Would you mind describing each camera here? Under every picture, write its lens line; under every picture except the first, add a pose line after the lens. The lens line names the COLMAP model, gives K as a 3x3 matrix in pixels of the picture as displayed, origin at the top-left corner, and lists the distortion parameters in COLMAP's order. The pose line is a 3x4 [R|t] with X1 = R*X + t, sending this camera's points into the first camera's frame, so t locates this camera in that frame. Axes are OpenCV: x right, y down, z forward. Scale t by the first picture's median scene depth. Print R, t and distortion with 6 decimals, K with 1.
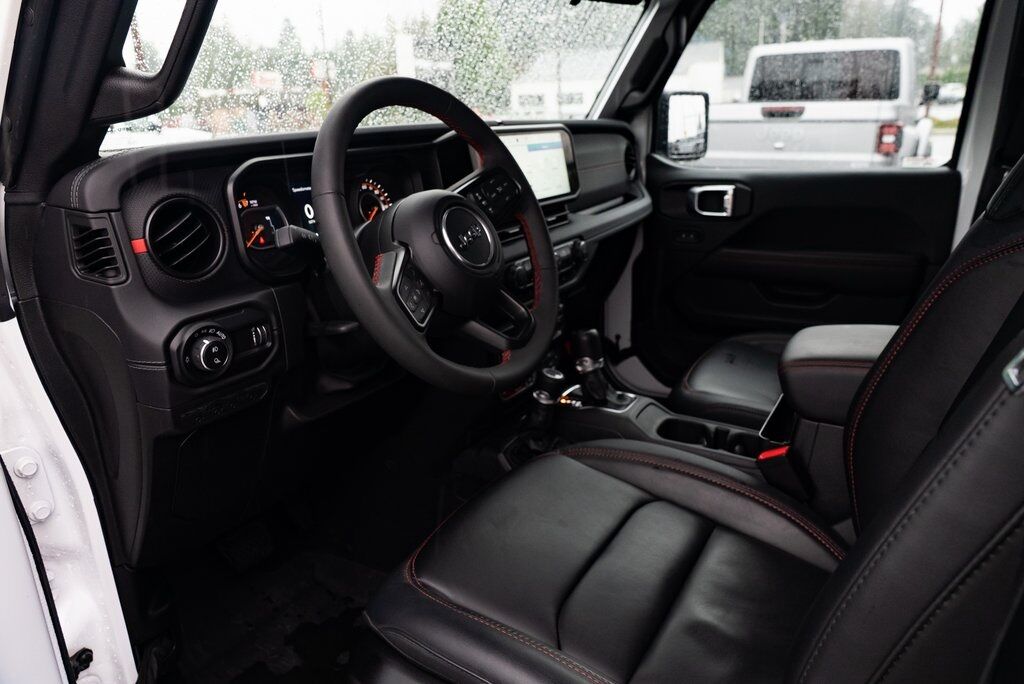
lens RADIAL K [[704.2, 0, 517.4], [0, 704.2, 345.8], [0, 0, 1]] dist [-0.025556, 0.016750]
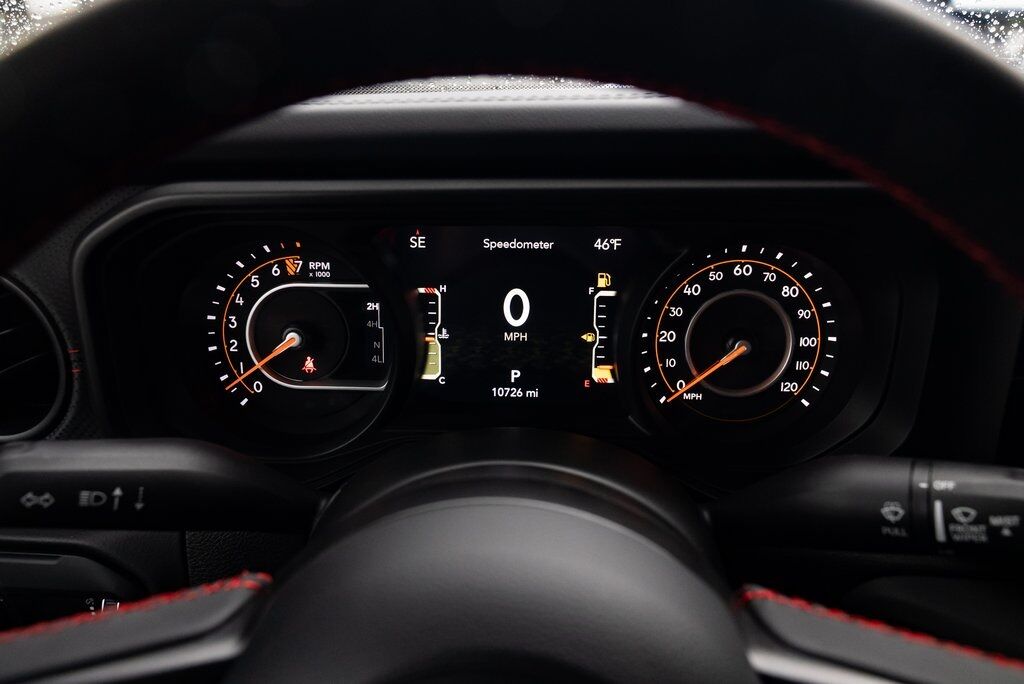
lens RADIAL K [[818.1, 0, 513.2], [0, 818.1, 340.1], [0, 0, 1]] dist [-0.017582, 0.016871]
pose [[0.483617, 0.416528, -0.769818, 0.030753], [-0.274887, 0.907289, 0.318220, -0.313641], [0.830995, 0.057716, 0.553278, 0.781473]]
